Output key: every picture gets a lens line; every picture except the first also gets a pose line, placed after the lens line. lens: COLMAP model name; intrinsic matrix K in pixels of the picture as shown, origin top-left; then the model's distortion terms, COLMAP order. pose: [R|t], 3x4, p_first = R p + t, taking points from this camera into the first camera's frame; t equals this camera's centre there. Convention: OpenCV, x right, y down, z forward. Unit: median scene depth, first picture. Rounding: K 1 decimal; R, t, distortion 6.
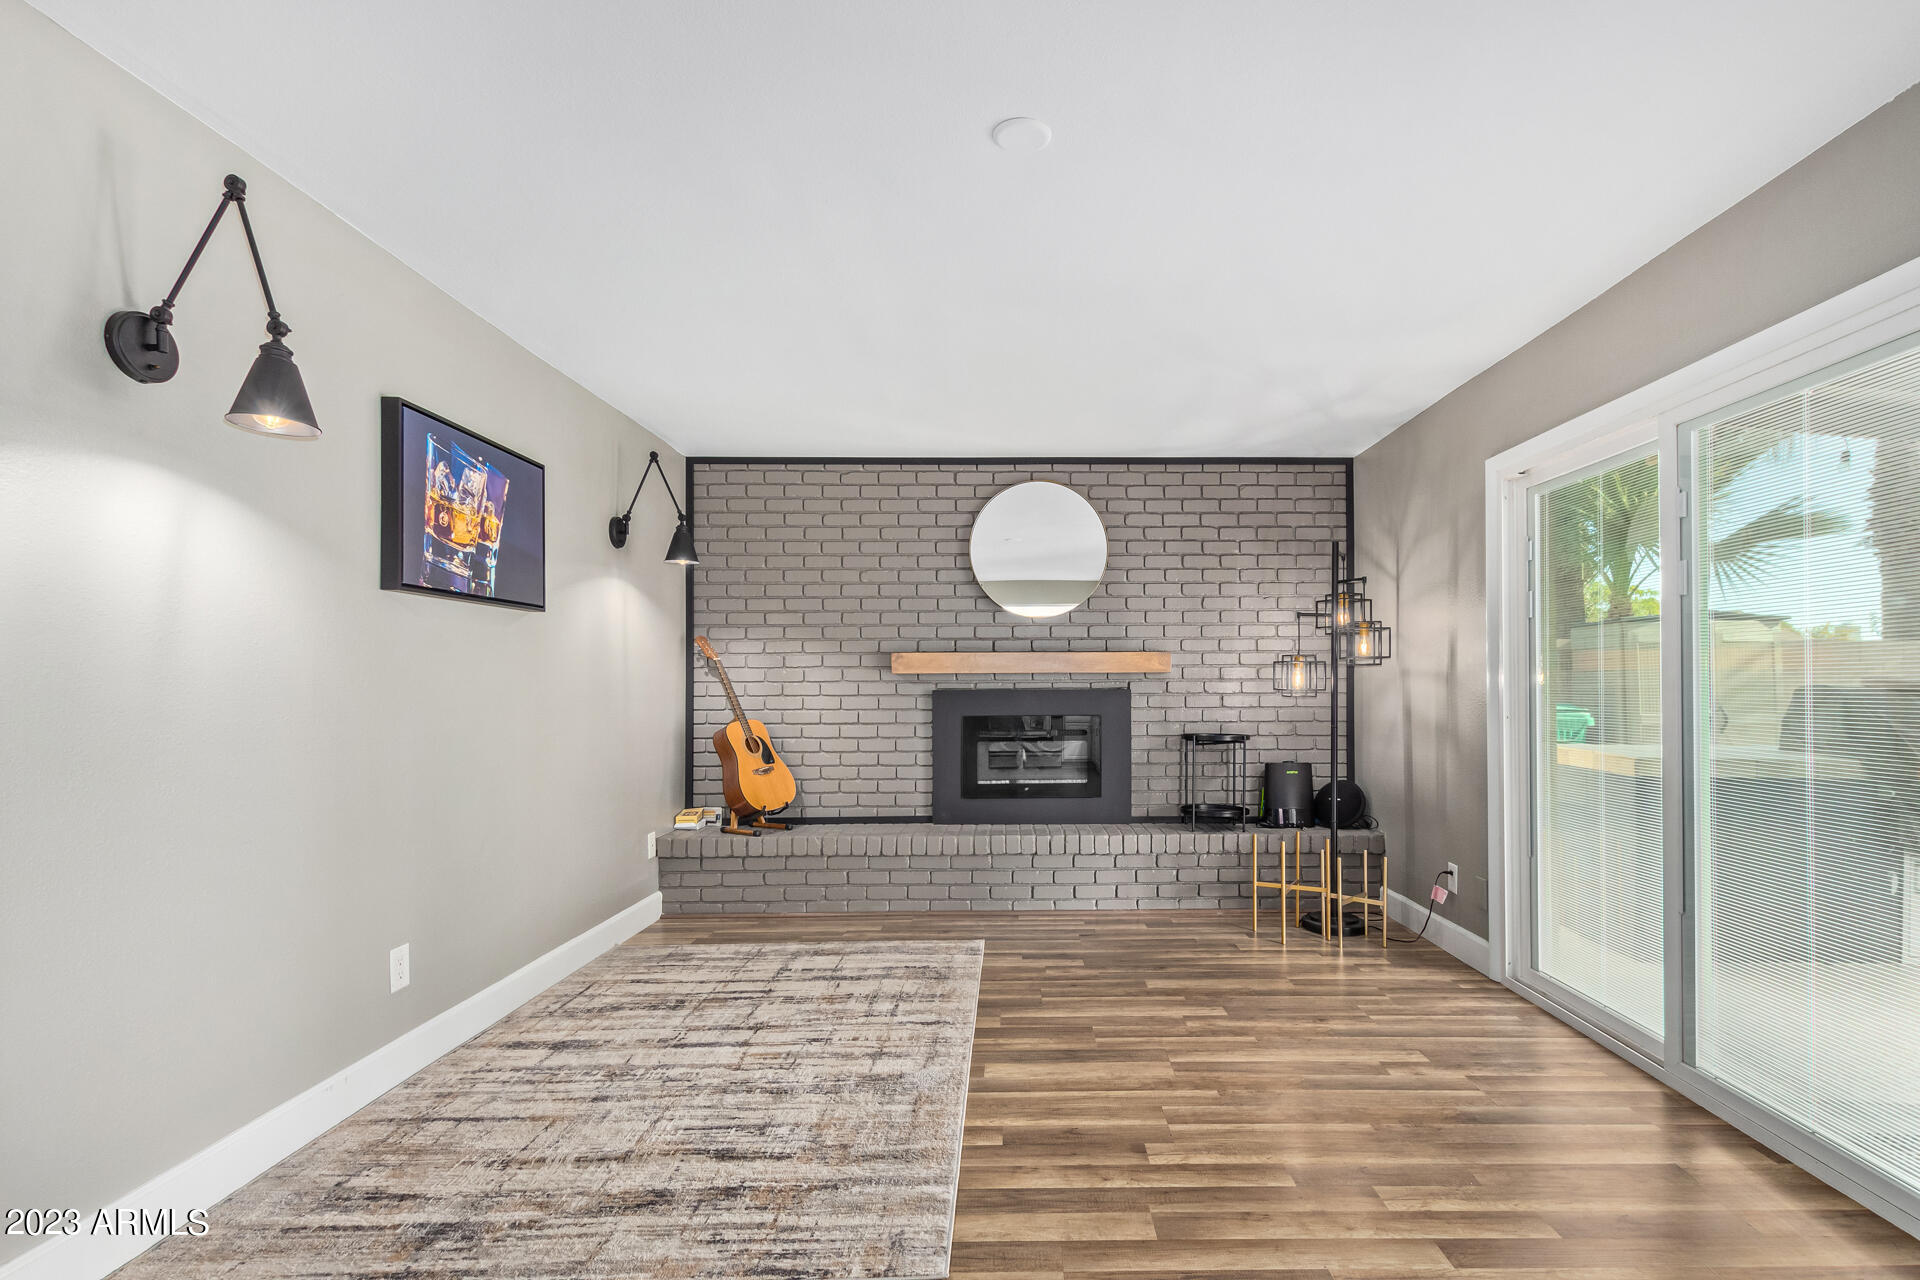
lens RADIAL K [[897.6, 0, 1026.5], [0, 897.6, 688.2], [0, 0, 1]] dist [0.002584, 0.000157]
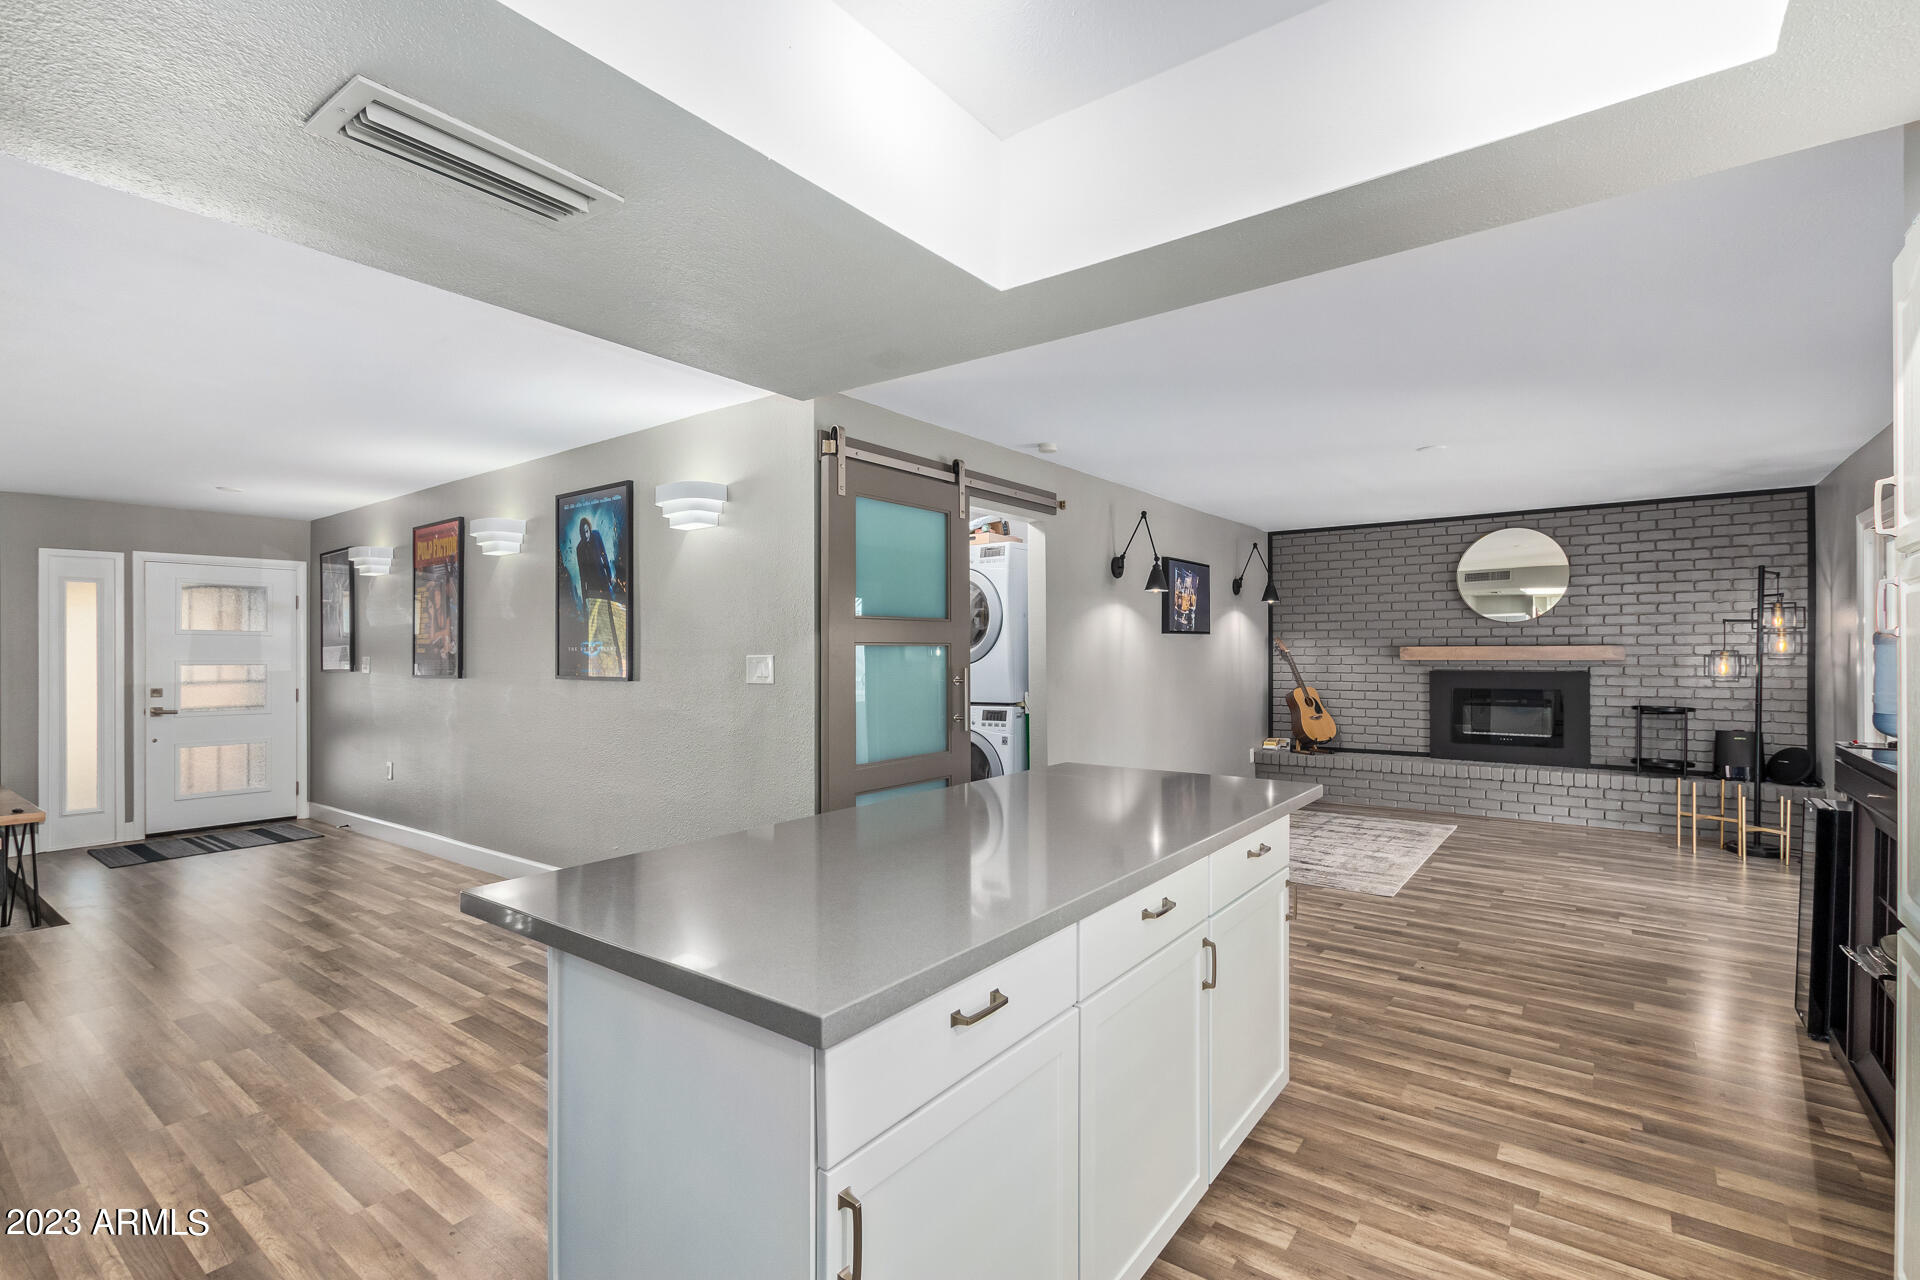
lens RADIAL K [[870.9, 0, 960.0], [0, 870.9, 640.0], [0, 0, 1]] dist [0.000418, -0.000145]
pose [[0.787905, -0.006852, -0.615758, 0.193775], [-0.000716, 0.999927, -0.012044, -0.034448], [0.615796, 0.009930, 0.787843, -0.720897]]
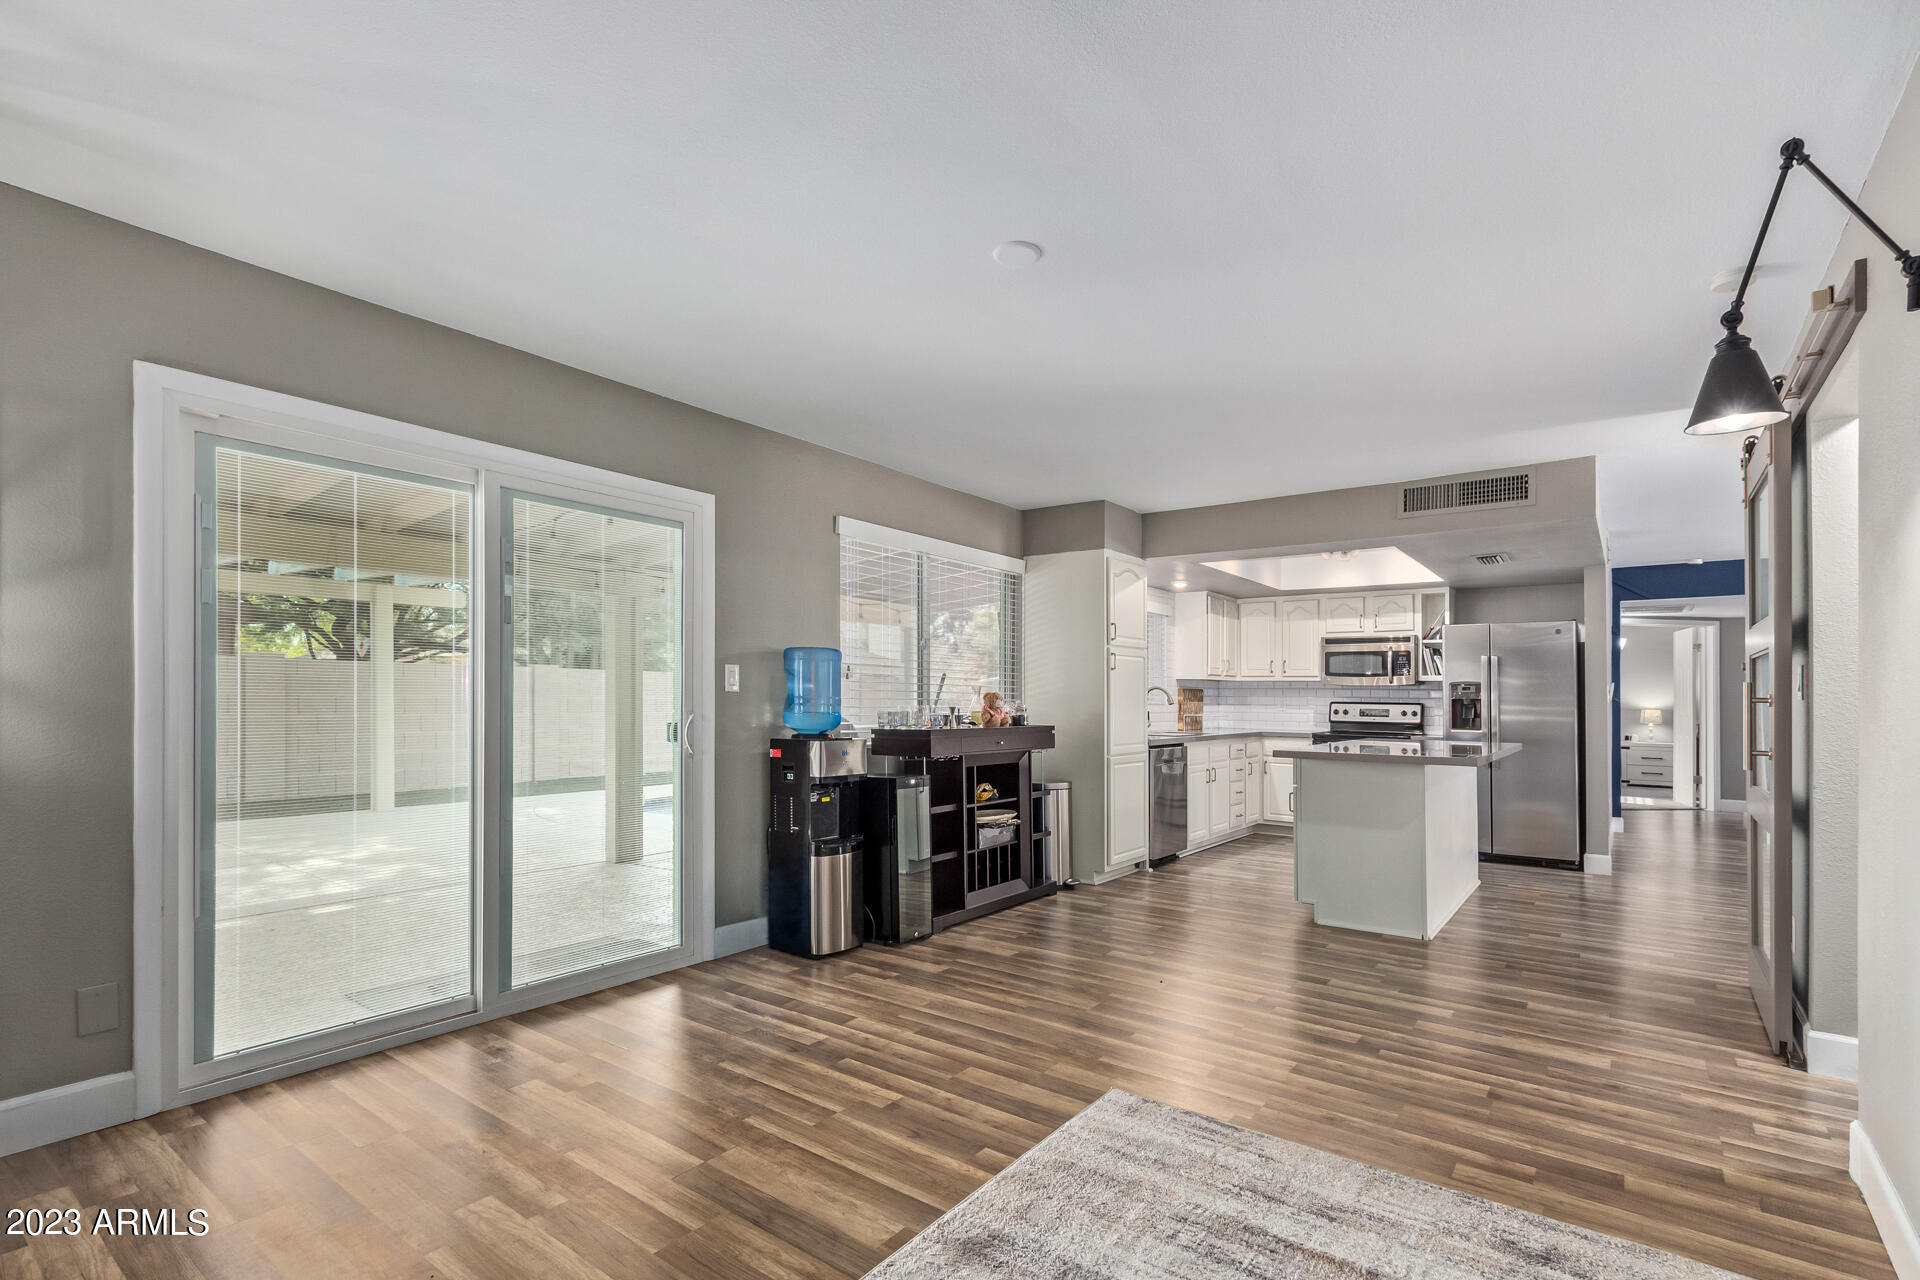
lens RADIAL K [[891.3, 0, 966.6], [0, 891.3, 677.5], [0, 0, 1]] dist [0.013909, -0.000110]
pose [[-0.796343, 0.009691, 0.604767, -0.309236], [-0.005489, 0.999715, -0.023247, -0.000611], [-0.604820, -0.021832, -0.796063, 0.900582]]
